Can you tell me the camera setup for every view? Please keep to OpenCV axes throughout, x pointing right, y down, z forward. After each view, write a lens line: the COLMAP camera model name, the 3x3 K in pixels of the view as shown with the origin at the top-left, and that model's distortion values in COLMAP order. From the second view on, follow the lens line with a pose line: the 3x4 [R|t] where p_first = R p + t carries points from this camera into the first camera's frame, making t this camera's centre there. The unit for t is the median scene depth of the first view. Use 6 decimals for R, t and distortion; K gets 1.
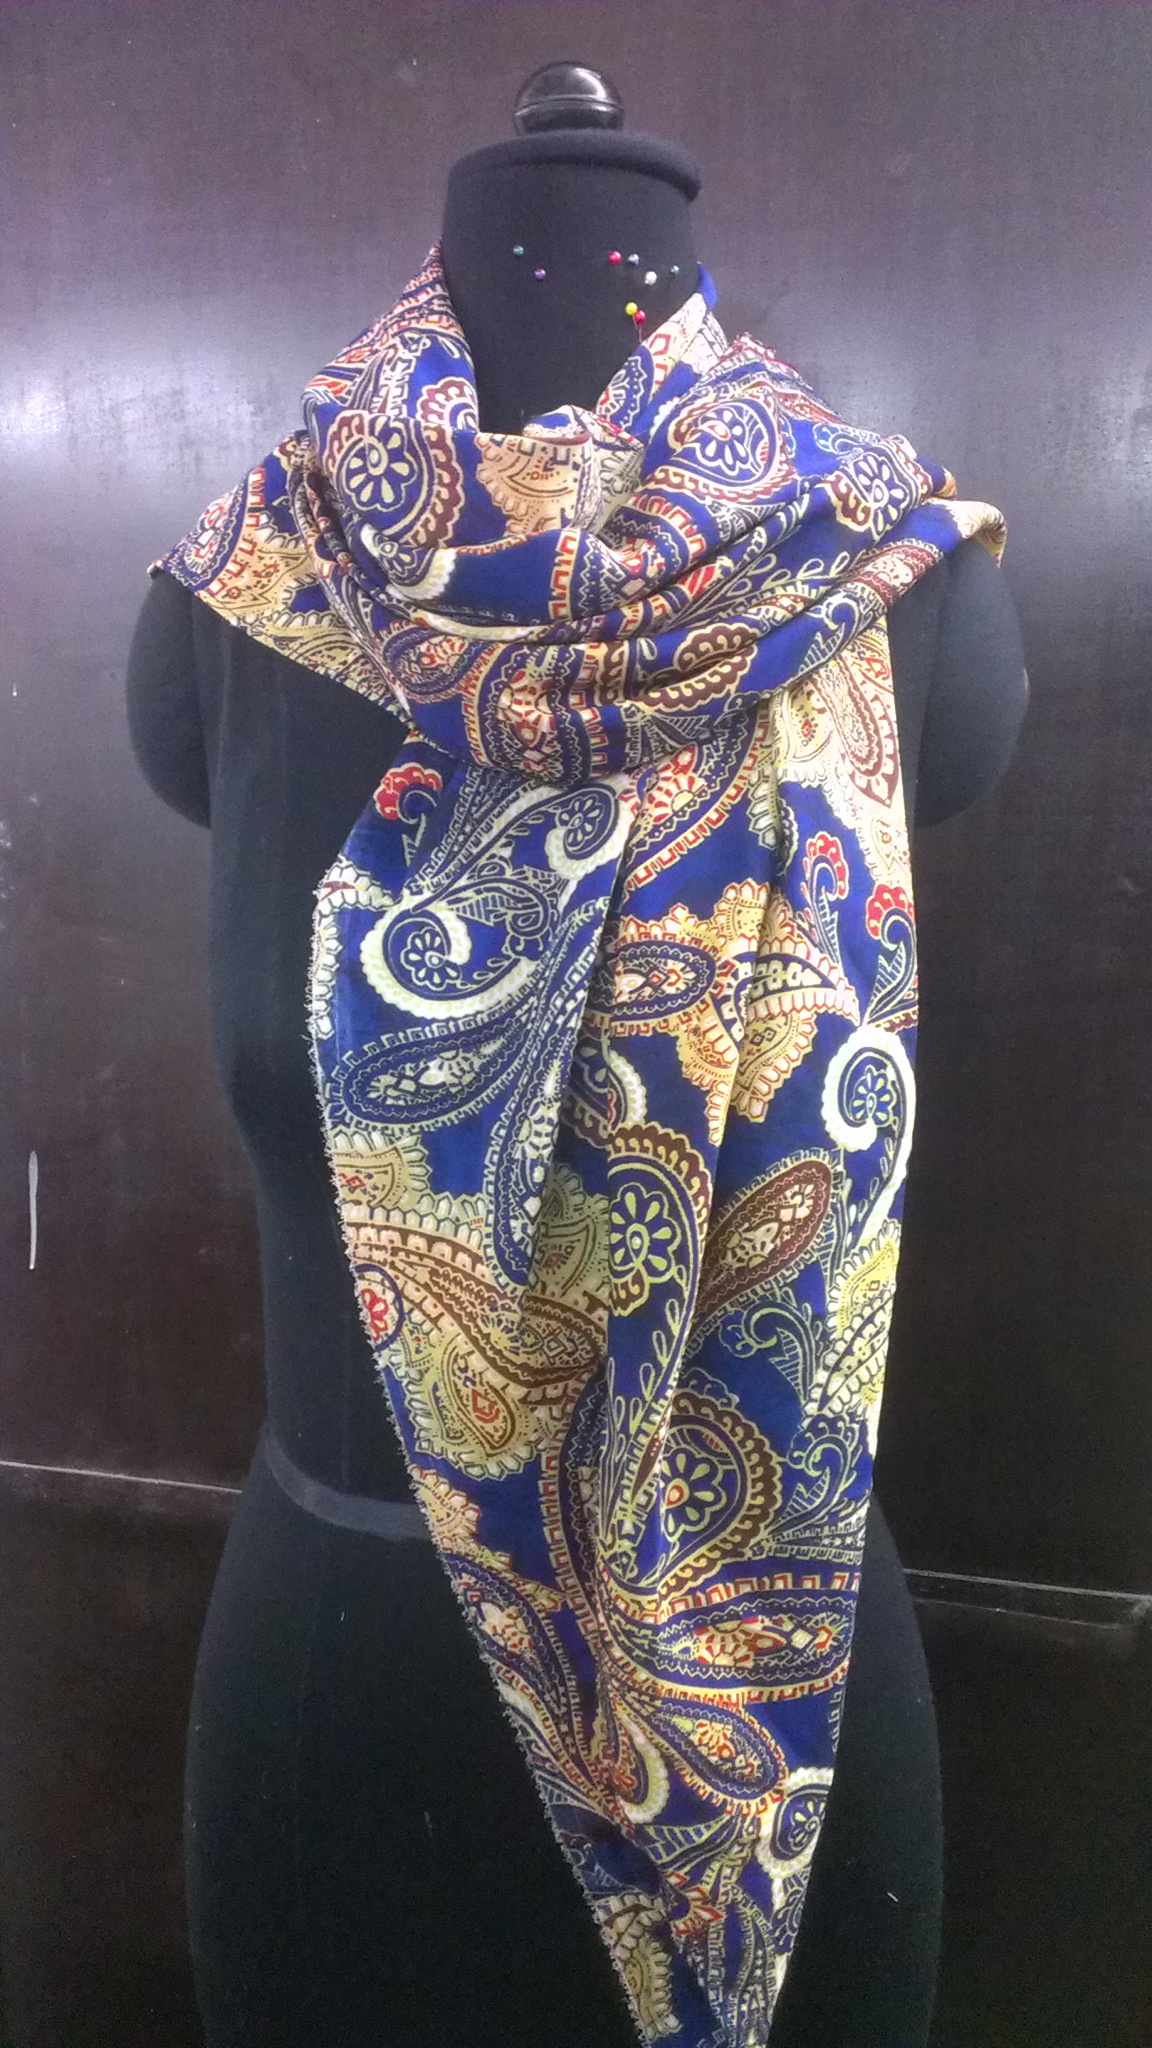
lens RADIAL K [[1667.8, 0, 576.0], [0, 1667.8, 1024.0], [0, 0, 1]] dist [0.104836, -0.187351]
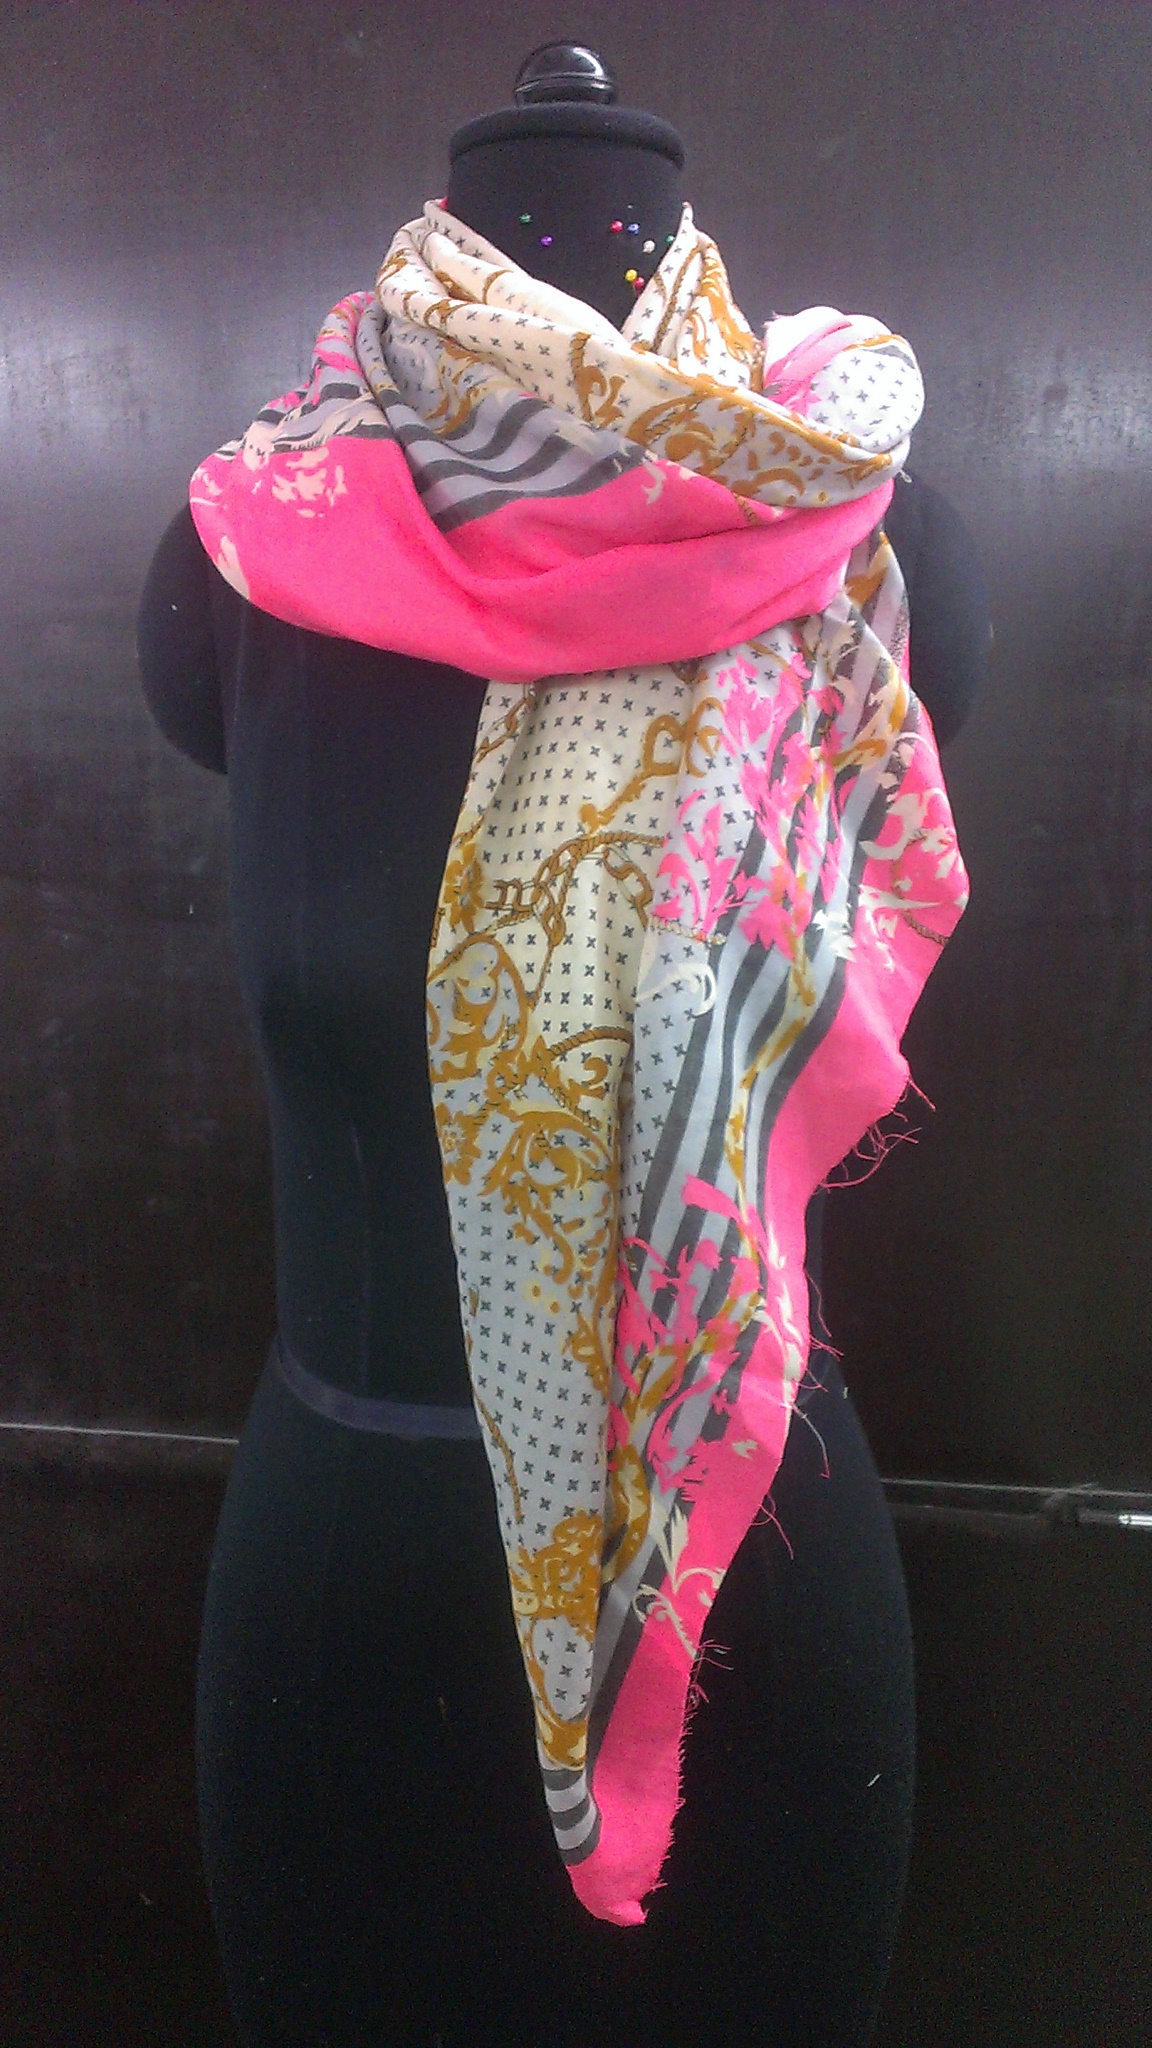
lens RADIAL K [[1666.0, 0, 580.3], [0, 1666.0, 1020.3], [0, 0, 1]] dist [0.115551, -0.203590]
pose [[0.994099, -0.018268, 0.106930, -0.081775], [0.017593, 0.999819, 0.007252, 0.026623], [-0.107043, -0.005328, 0.994240, -0.042301]]
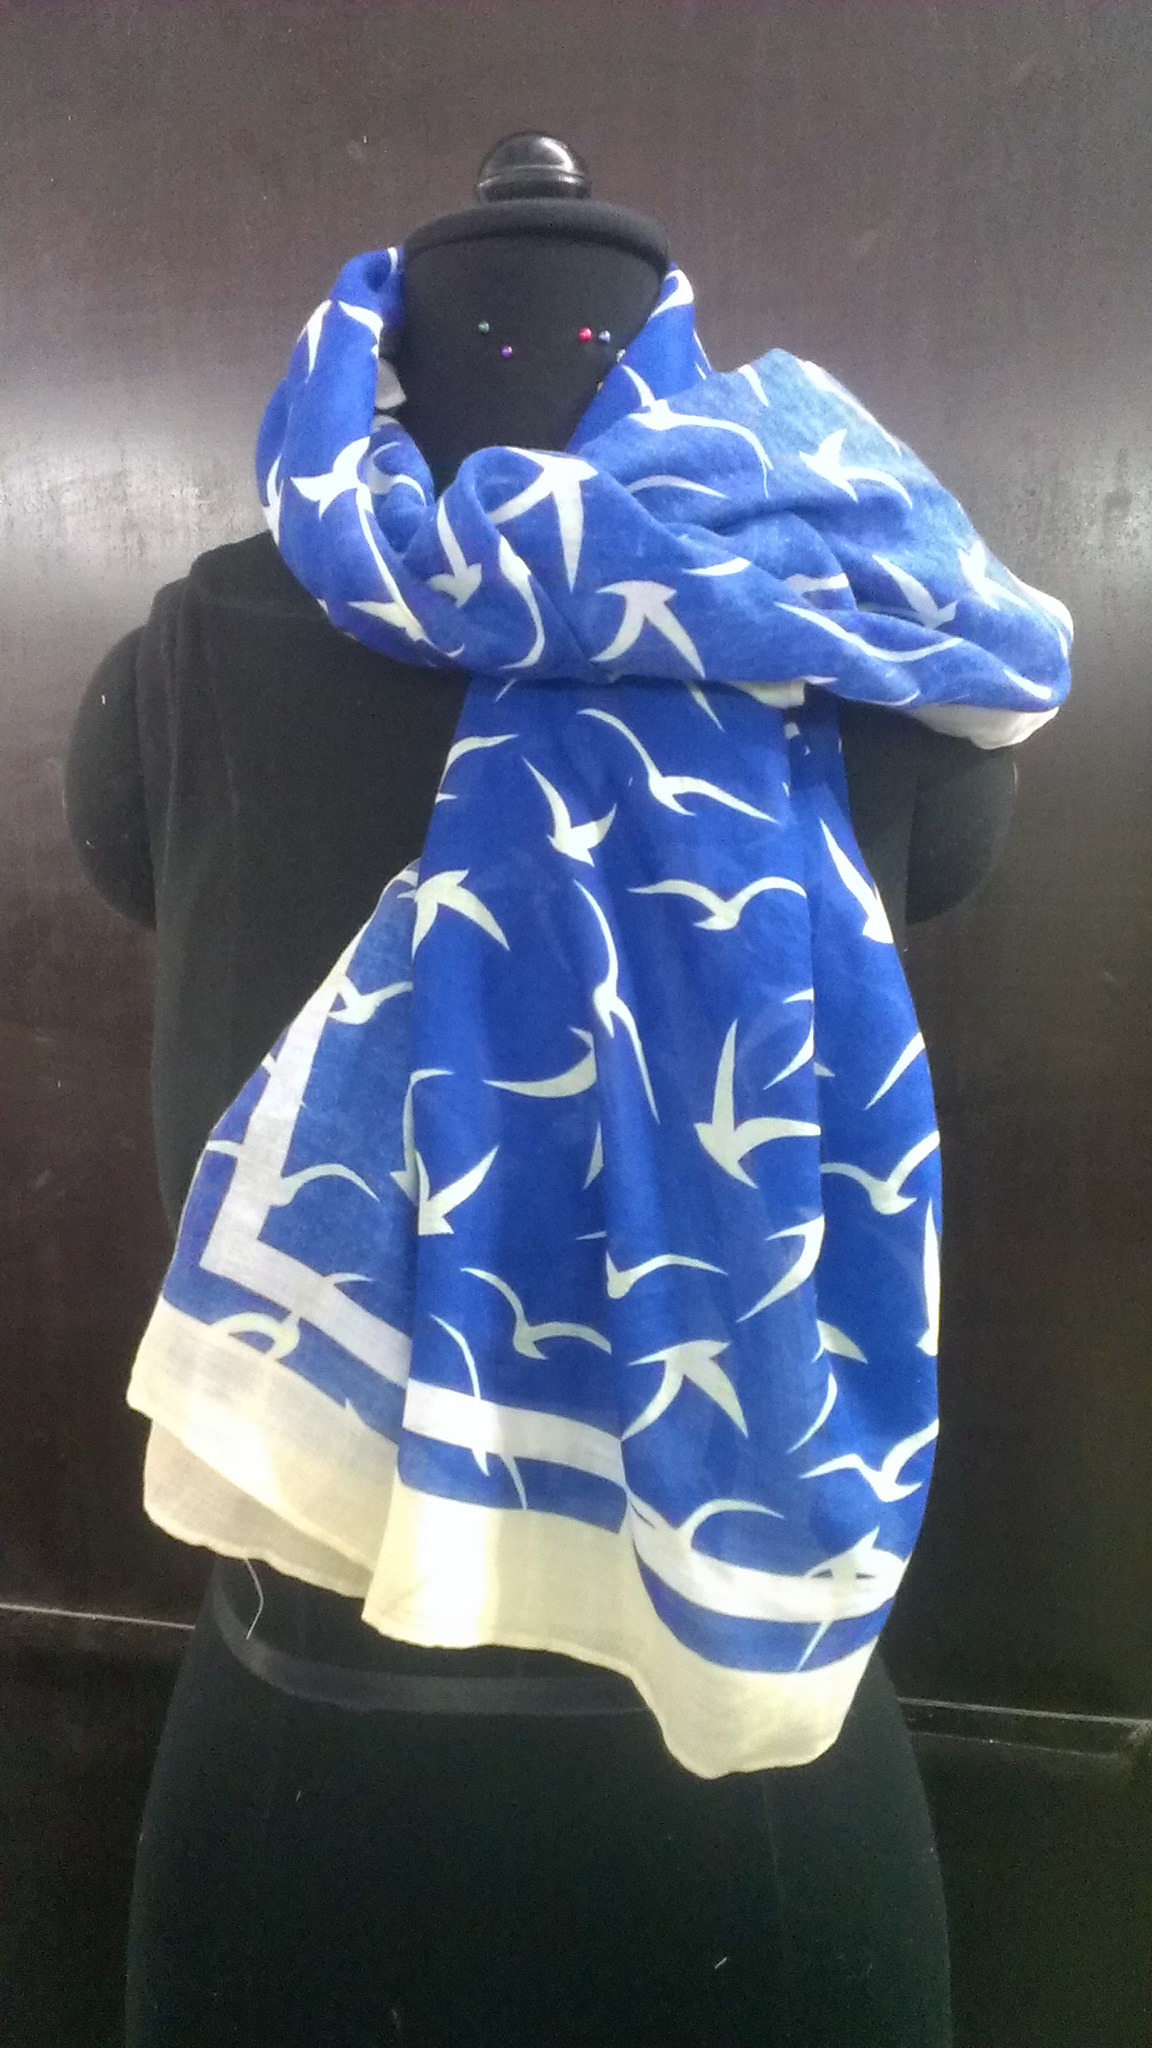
lens RADIAL K [[1660.6, 0, 575.0], [0, 1660.6, 1022.7], [0, 0, 1]] dist [0.113329, -0.181112]
pose [[0.999365, -0.009054, 0.034452, -0.012427], [0.010619, 0.998907, -0.045513, -0.015181], [-0.034003, 0.045850, 0.998369, 0.047120]]
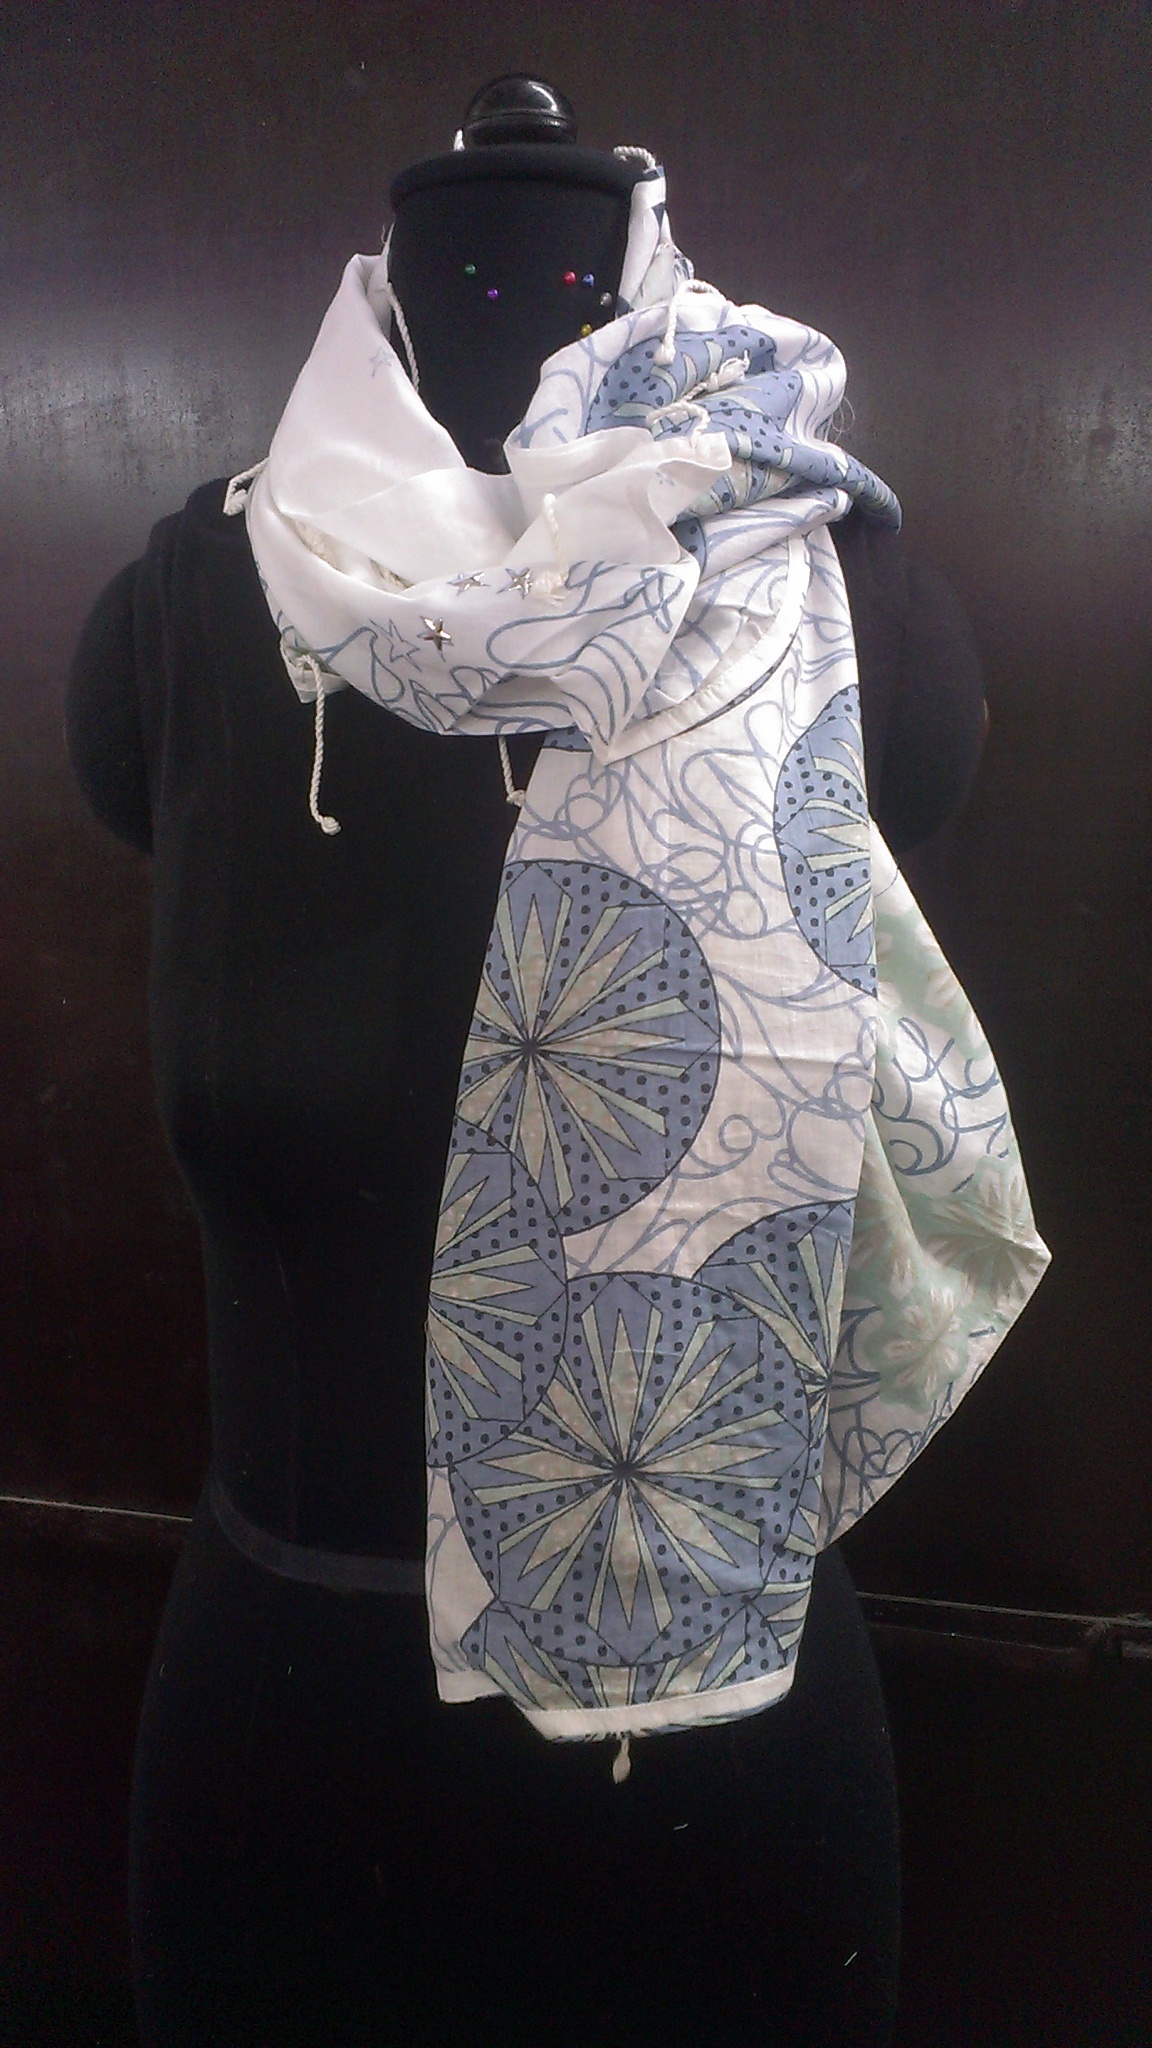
lens RADIAL K [[1660.6, 0, 575.0], [0, 1660.6, 1022.7], [0, 0, 1]] dist [0.113329, -0.181112]
pose [[0.999574, -0.000709, 0.029171, -0.001409], [0.000580, 0.999990, 0.004430, -0.018718], [-0.029174, -0.004411, 0.999565, 0.017097]]
